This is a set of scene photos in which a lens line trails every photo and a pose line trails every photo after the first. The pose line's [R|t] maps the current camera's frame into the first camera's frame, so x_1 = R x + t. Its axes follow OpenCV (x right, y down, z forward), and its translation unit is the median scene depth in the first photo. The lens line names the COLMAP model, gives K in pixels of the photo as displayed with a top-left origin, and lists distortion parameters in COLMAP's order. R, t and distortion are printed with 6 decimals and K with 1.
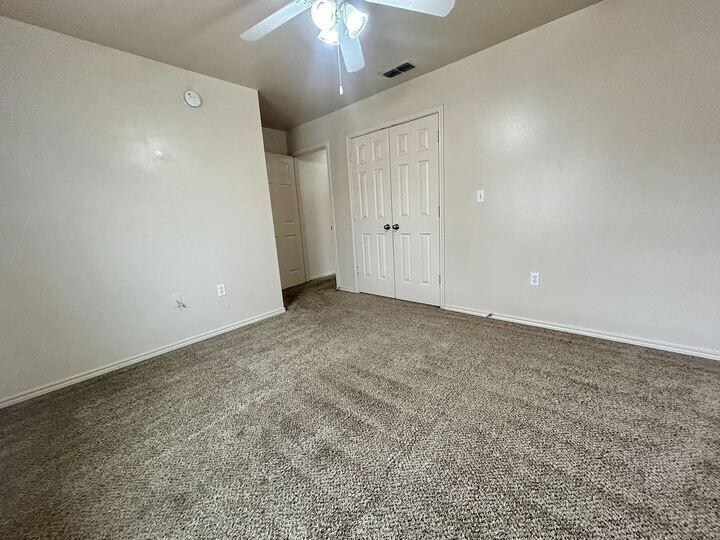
lens RADIAL K [[287.4, 0, 360.0], [0, 287.4, 270.0], [0, 0, 1]] dist [-0.000192, -0.000289]
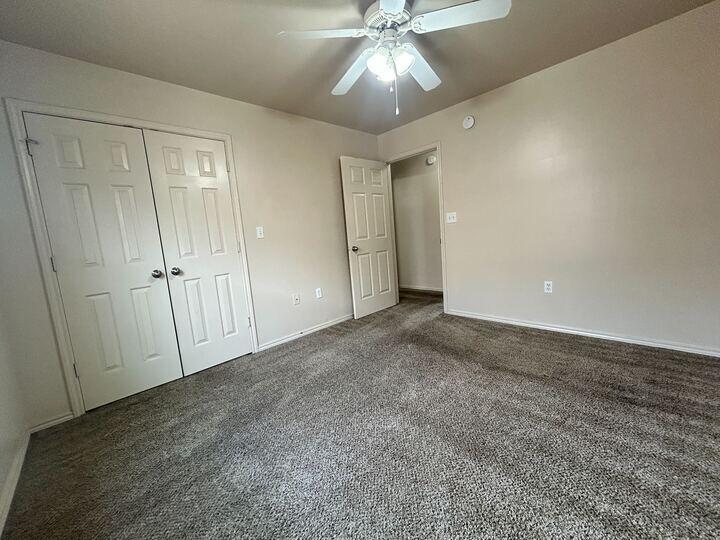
lens RADIAL K [[287.4, 0, 360.0], [0, 287.4, 270.0], [0, 0, 1]] dist [-0.000192, -0.000289]
pose [[0.081603, -0.076975, 0.993688, -0.530309], [0.269803, 0.961493, 0.052324, -0.070127], [-0.959451, 0.263831, 0.099229, 0.502930]]
